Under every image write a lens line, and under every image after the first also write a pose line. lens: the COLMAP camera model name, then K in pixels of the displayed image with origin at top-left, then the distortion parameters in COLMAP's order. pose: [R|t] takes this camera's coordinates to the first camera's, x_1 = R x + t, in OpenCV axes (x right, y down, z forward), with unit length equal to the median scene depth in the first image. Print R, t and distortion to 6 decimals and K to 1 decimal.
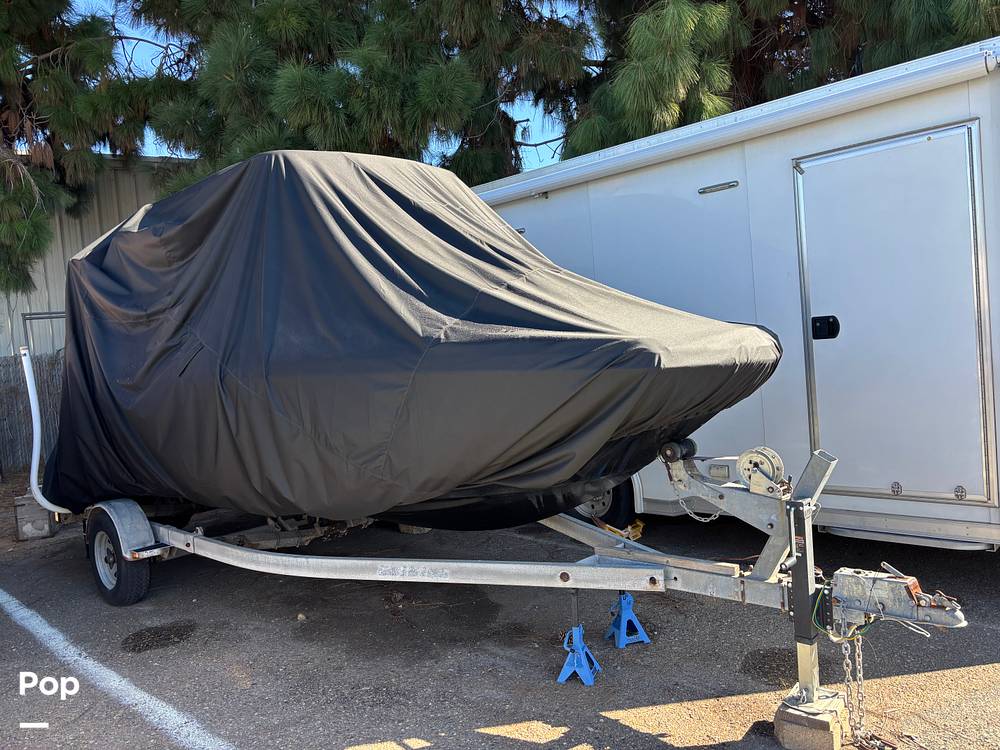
lens RADIAL K [[758.3, 0, 500.9], [0, 758.3, 377.0], [0, 0, 1]] dist [0.039242, -0.020460]
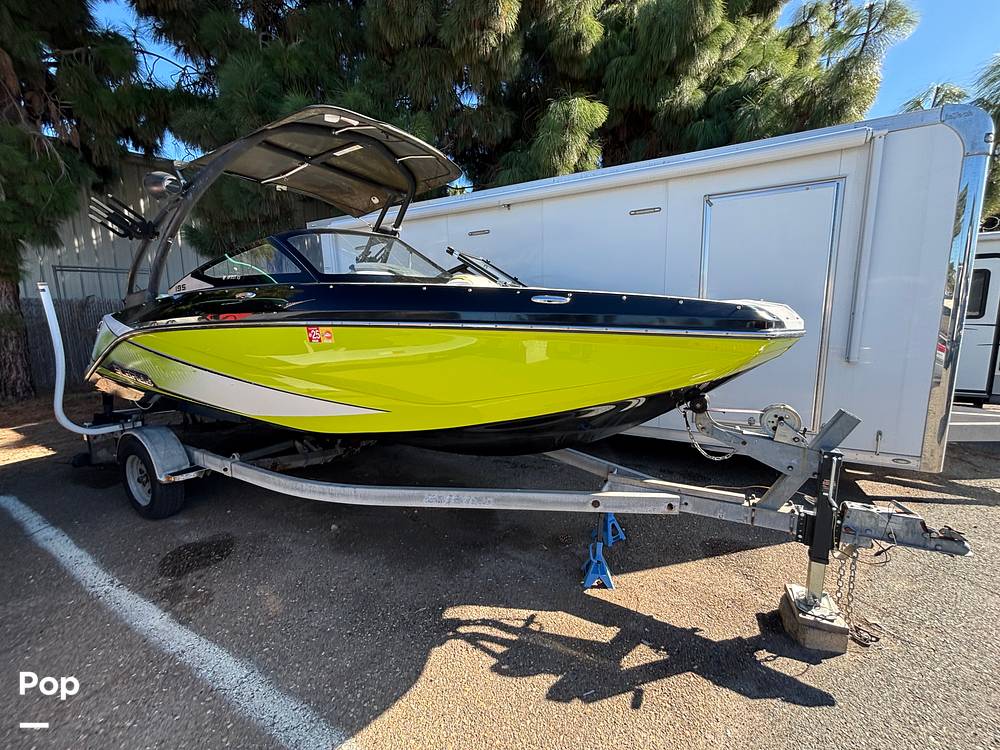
lens RADIAL K [[403.0, 0, 500.5], [0, 403.0, 371.3], [0, 0, 1]] dist [0.002497, 0.001444]
pose [[0.964350, 0.030470, 0.262868, -0.168290], [-0.051544, 0.995951, 0.073648, 0.009729], [-0.259560, -0.084572, 0.962017, 0.312892]]
